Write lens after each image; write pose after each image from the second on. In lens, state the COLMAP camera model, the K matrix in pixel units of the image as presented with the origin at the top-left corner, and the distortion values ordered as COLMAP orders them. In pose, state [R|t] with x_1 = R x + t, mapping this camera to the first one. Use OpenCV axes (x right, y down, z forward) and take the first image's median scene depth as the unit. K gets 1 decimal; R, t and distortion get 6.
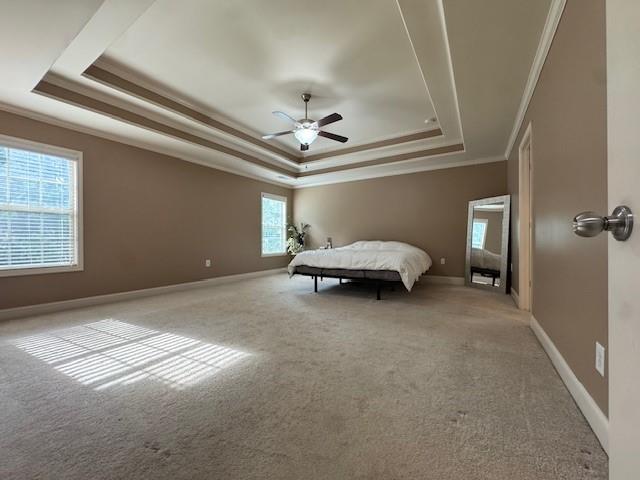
lens RADIAL K [[249.7, 0, 320.0], [0, 249.7, 240.0], [0, 0, 1]] dist [0.001484, 0.000222]
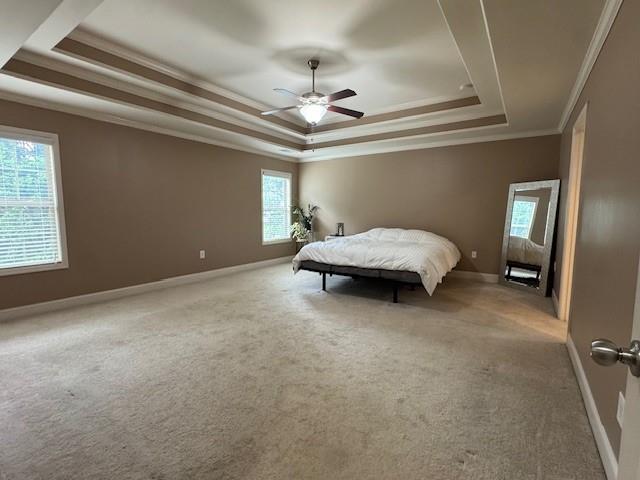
lens RADIAL K [[296.7, 0, 320.0], [0, 296.7, 240.0], [0, 0, 1]] dist [0.000297, 0.000439]
pose [[0.999203, 0.009609, -0.038750, 0.010493], [-0.005951, 0.995609, 0.093420, -0.088898], [0.039478, -0.093115, 0.994872, -0.031628]]
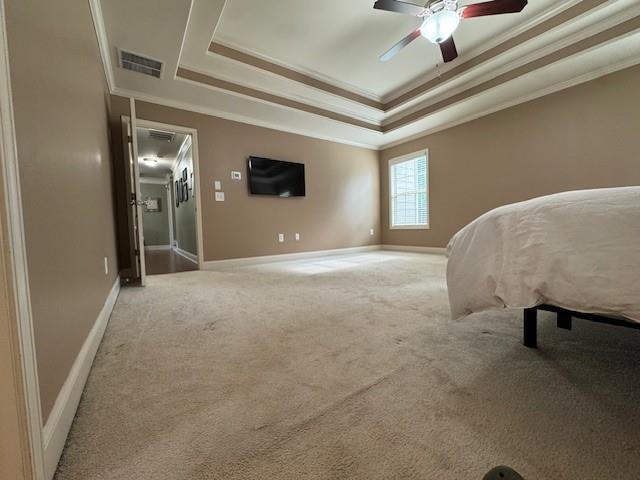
lens RADIAL K [[249.7, 0, 320.0], [0, 249.7, 240.0], [0, 0, 1]] dist [0.001484, 0.000222]
pose [[-0.386863, 0.103566, -0.916303, 0.711358], [0.051464, 0.994549, 0.090681, 0.016854], [0.920700, -0.012075, -0.390084, 1.020364]]
